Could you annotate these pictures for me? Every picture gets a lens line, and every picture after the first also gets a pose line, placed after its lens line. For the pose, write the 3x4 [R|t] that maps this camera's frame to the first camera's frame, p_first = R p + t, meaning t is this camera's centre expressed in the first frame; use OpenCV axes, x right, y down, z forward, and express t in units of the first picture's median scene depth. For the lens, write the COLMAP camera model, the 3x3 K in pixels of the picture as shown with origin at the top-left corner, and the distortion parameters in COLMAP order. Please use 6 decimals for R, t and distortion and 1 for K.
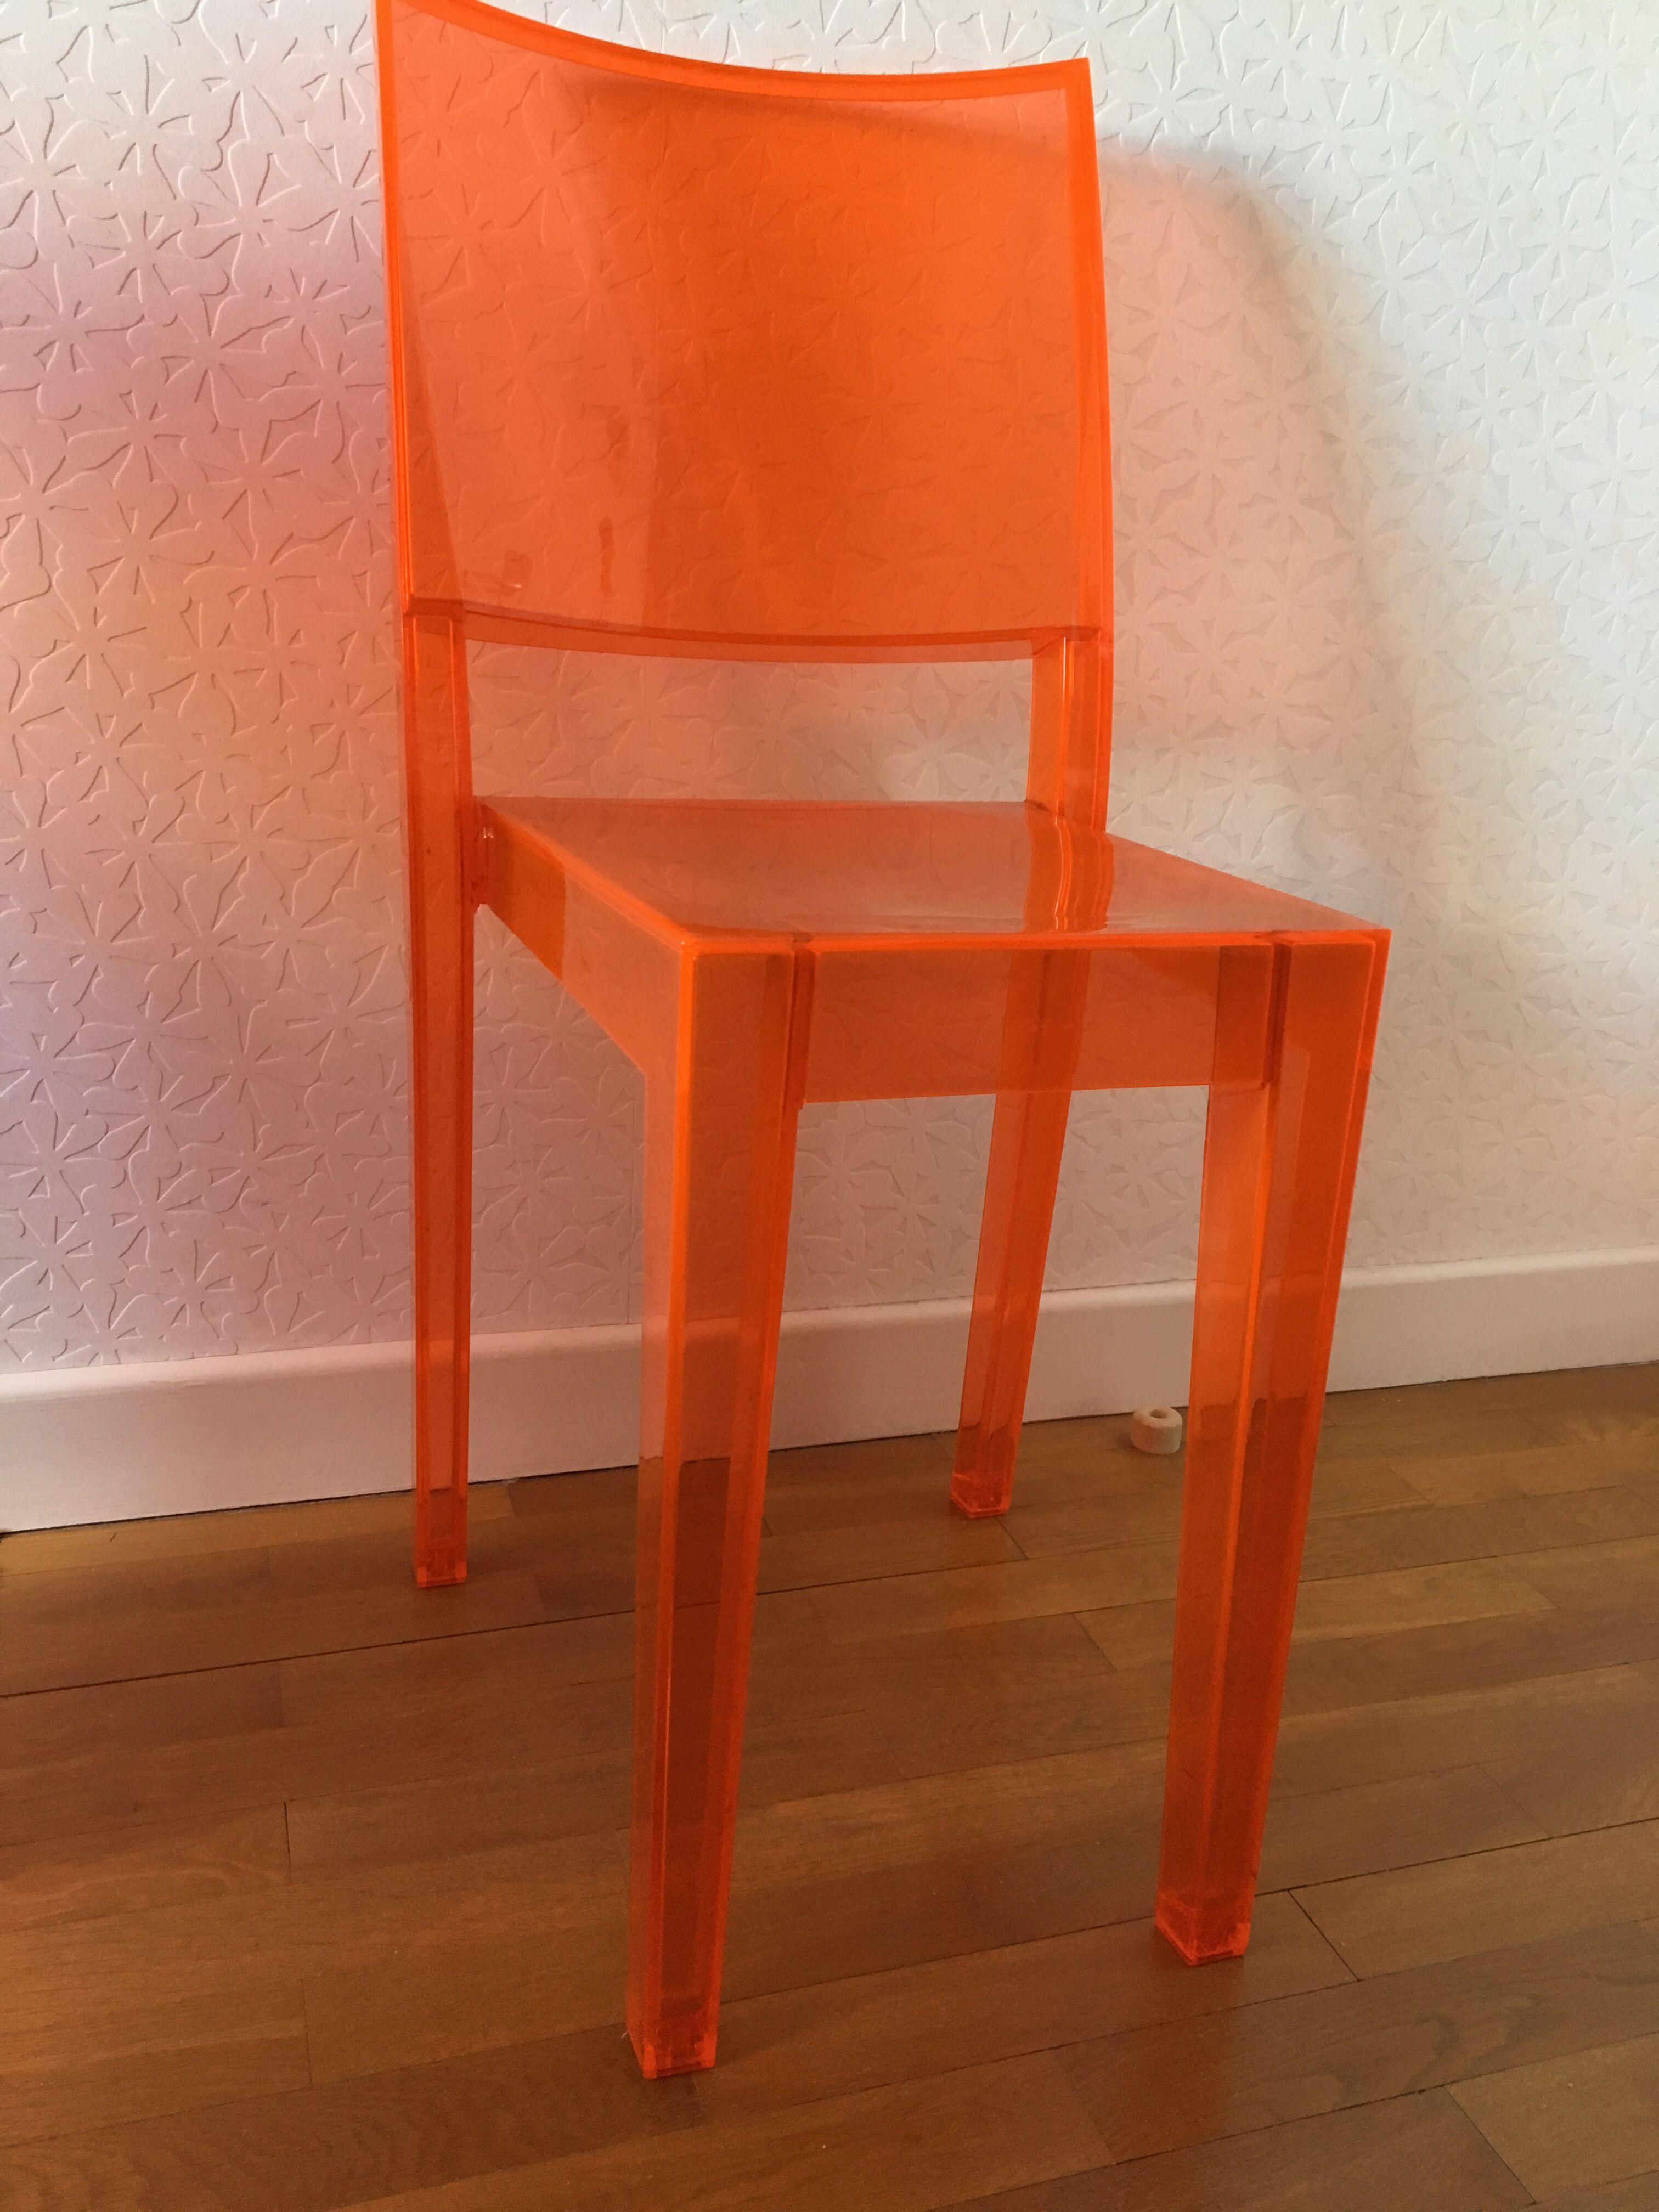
lens RADIAL K [[1843.4, 0, 868.3], [0, 1843.4, 1090.2], [0, 0, 1]] dist [0.061902, -0.090466]
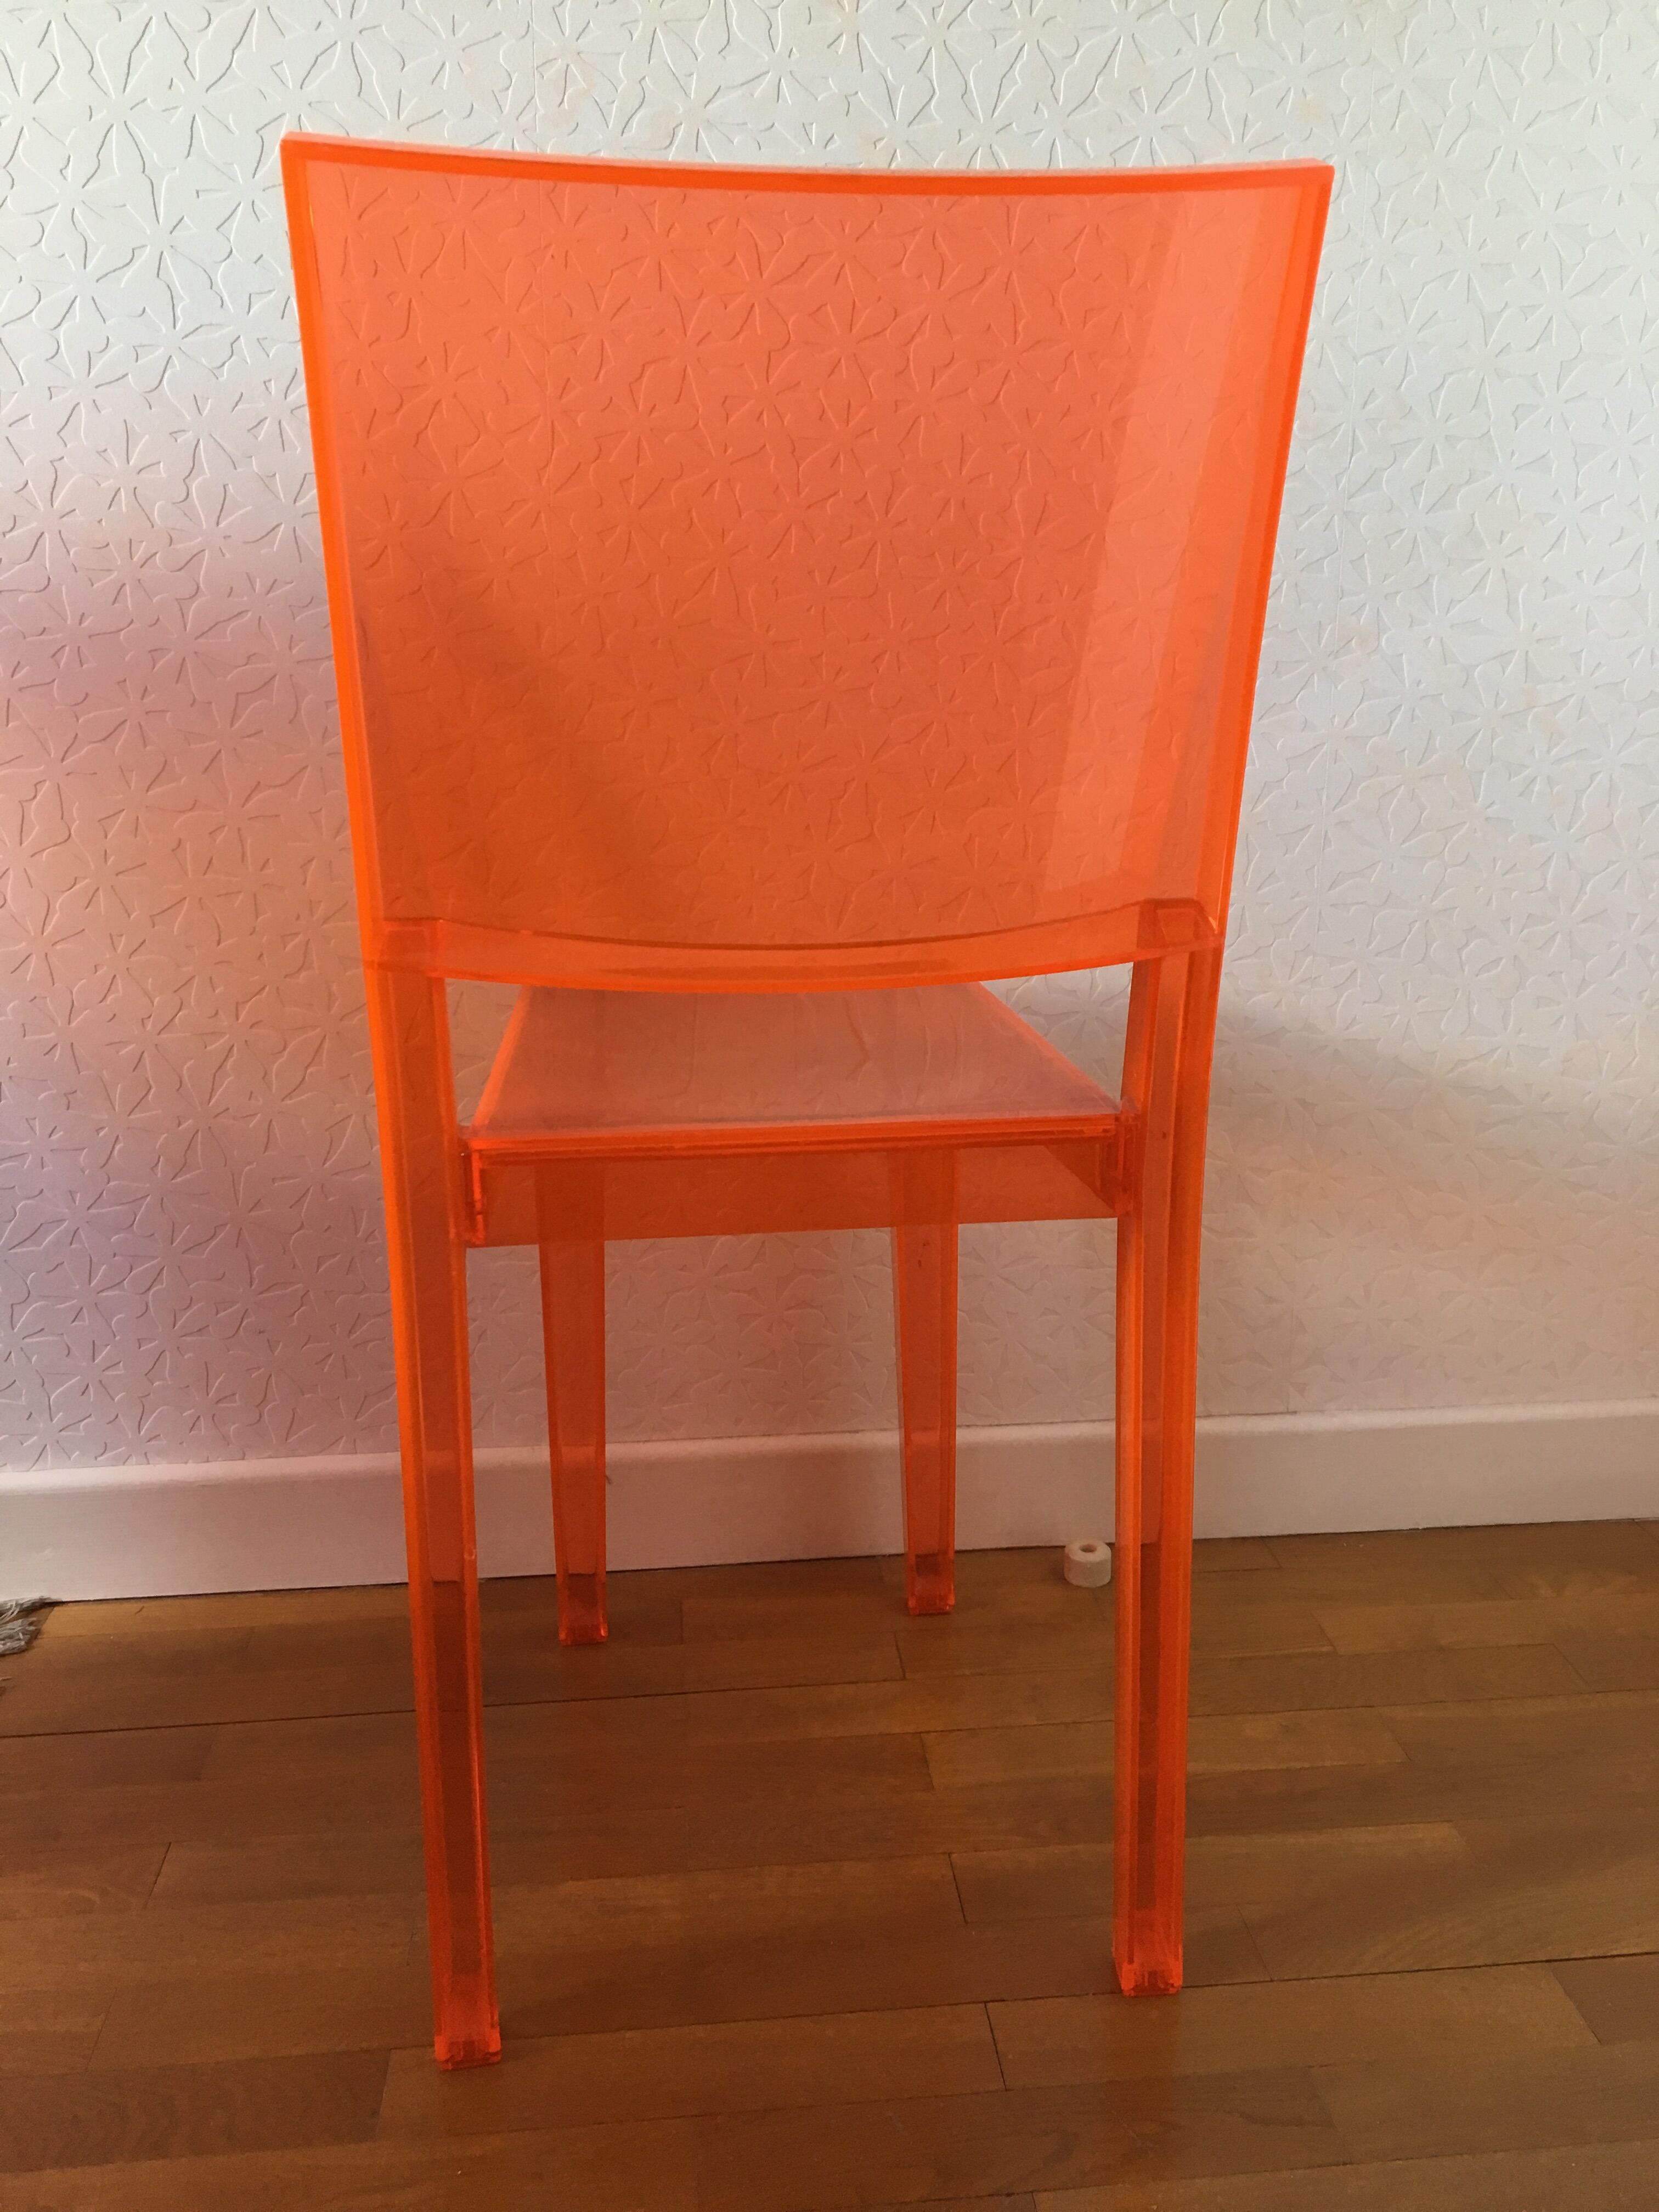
lens RADIAL K [[1843.4, 0, 868.3], [0, 1843.4, 1090.2], [0, 0, 1]] dist [0.061902, -0.090466]
pose [[0.974791, -0.005872, -0.223042, 0.328746], [-0.005825, 0.998643, -0.051747, -0.035404], [0.223043, 0.051742, 0.973434, -0.077948]]
